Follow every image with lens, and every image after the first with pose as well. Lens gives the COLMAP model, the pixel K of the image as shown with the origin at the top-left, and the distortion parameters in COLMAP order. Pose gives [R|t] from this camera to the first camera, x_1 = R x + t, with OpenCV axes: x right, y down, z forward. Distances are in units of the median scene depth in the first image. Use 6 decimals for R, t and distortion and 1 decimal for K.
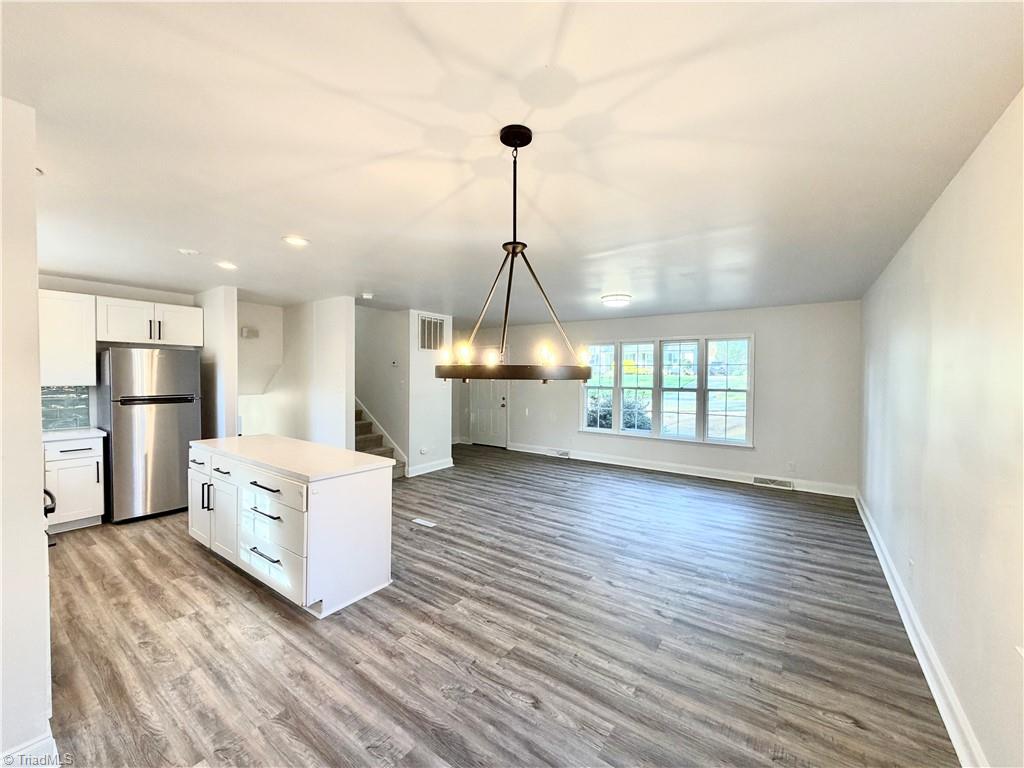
lens RADIAL K [[406.7, 0, 510.9], [0, 406.7, 381.7], [0, 0, 1]] dist [0.000022, -0.000011]
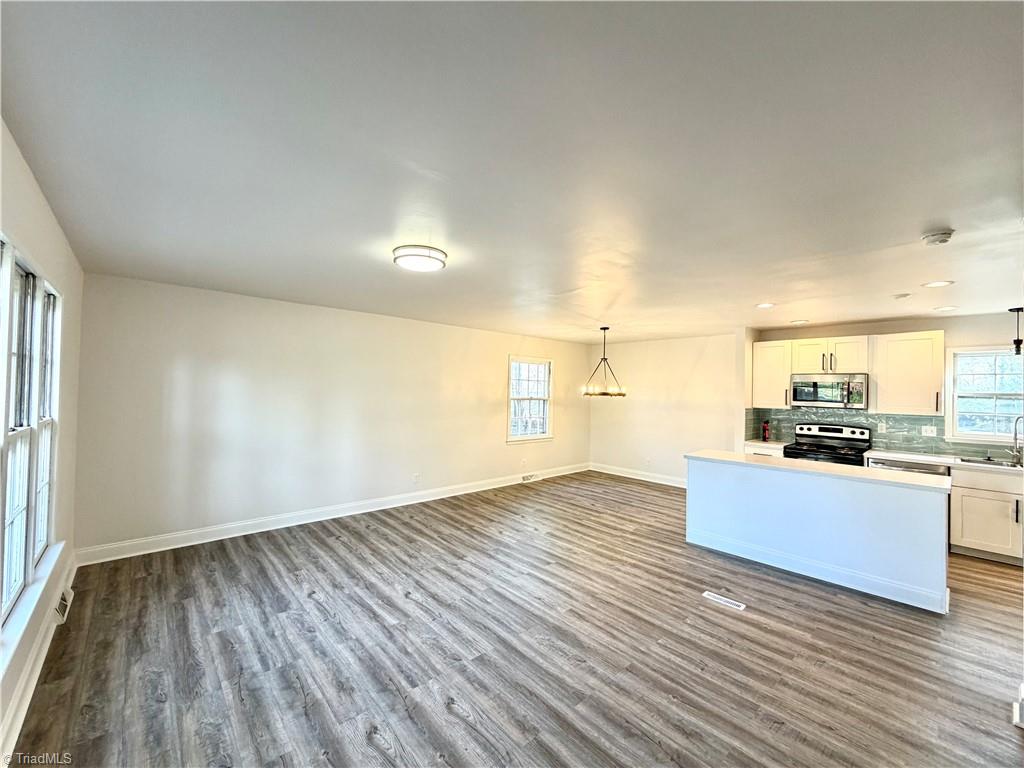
lens RADIAL K [[406.7, 0, 513.3], [0, 406.7, 382.0], [0, 0, 1]] dist [0.000022, -0.000011]
pose [[-0.978124, -0.023635, 0.206677, 0.019894], [-0.023835, 0.999715, 0.001523, -0.048466], [-0.206654, -0.003437, -0.978408, 2.021773]]
